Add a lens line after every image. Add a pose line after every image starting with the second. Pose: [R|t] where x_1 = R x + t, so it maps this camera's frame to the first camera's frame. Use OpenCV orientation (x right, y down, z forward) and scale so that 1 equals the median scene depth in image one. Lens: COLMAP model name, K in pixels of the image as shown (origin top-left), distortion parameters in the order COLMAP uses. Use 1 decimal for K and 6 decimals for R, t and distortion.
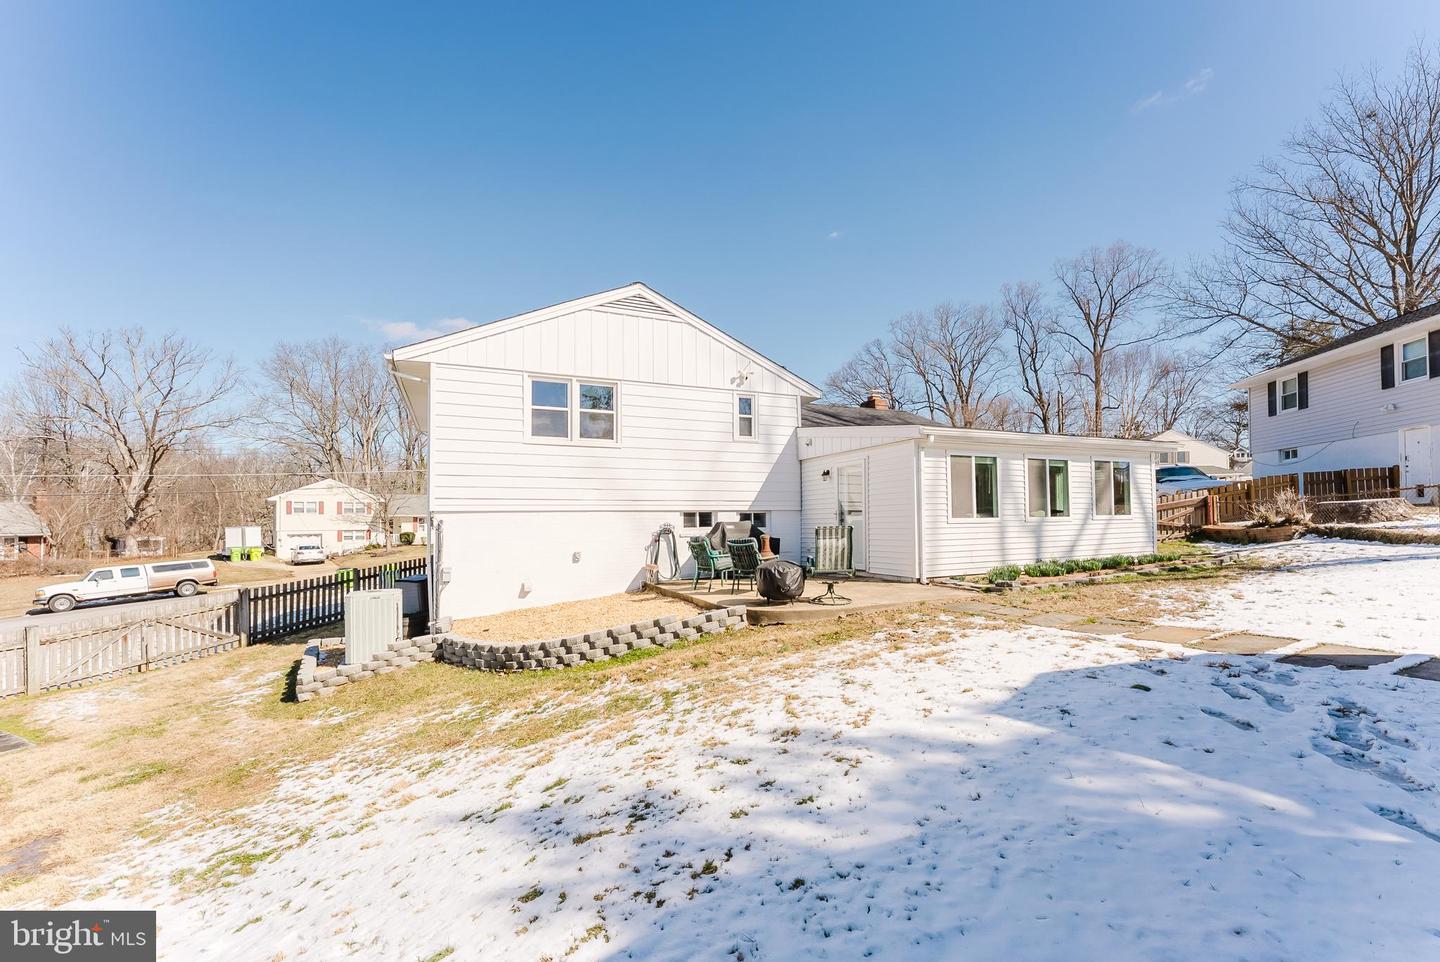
lens RADIAL K [[600.9, 0, 790.0], [0, 600.9, 498.2], [0, 0, 1]] dist [-0.000332, -0.000108]
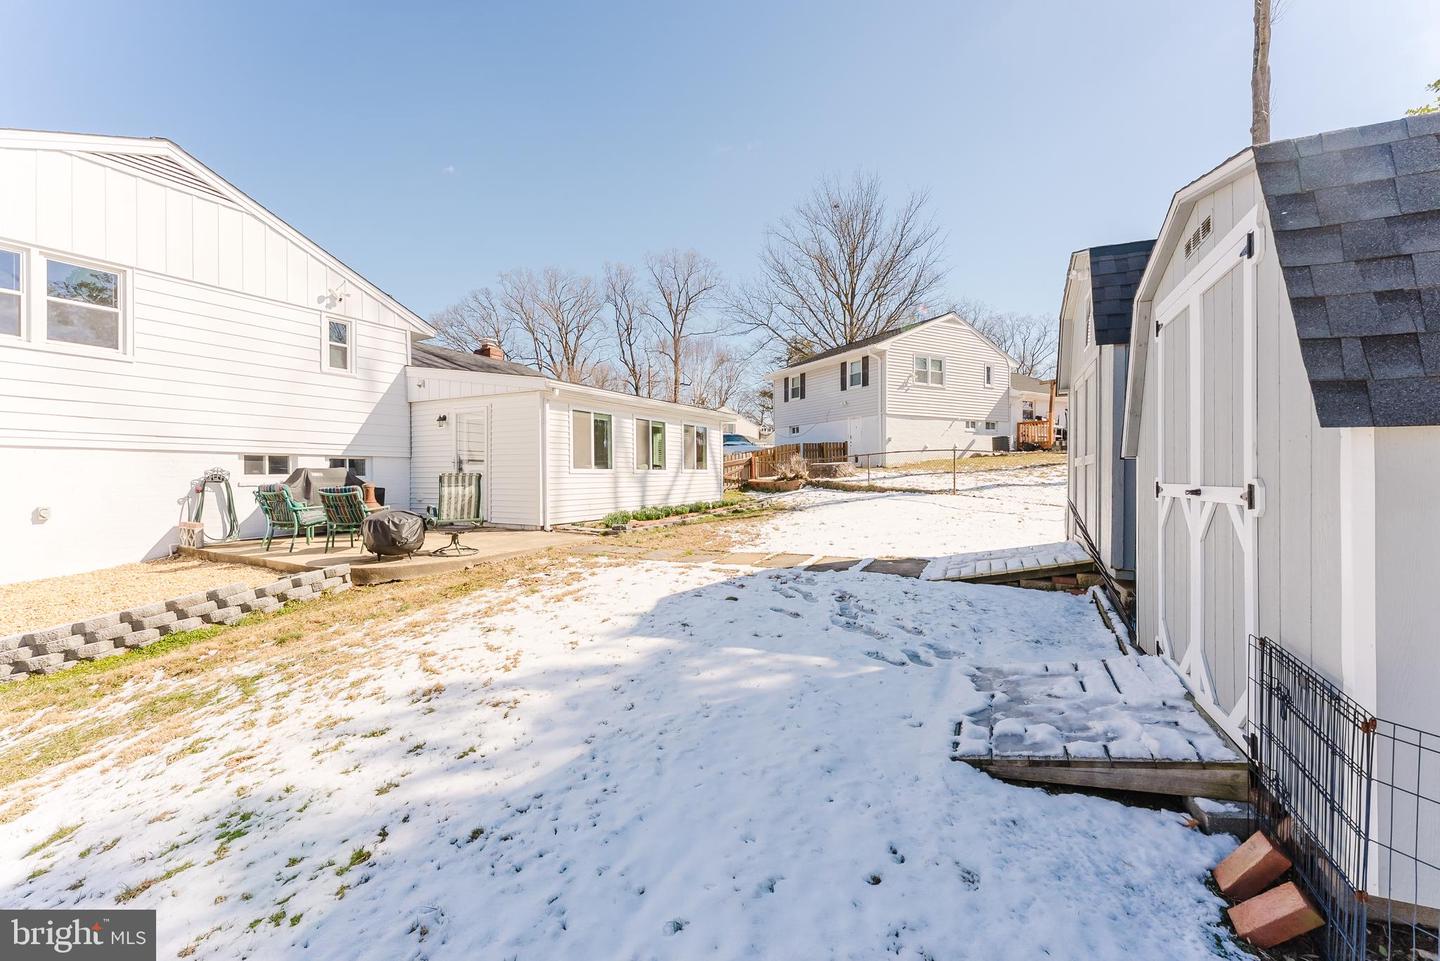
lens RADIAL K [[565.2, 0, 720.0], [0, 565.2, 480.5], [0, 0, 1]] dist [-0.000942, 0.000033]
pose [[0.804885, 0.007352, 0.593385, -0.127733], [-0.021824, 0.999614, 0.017217, 0.033981], [-0.593029, -0.026808, 0.804735, 0.038402]]
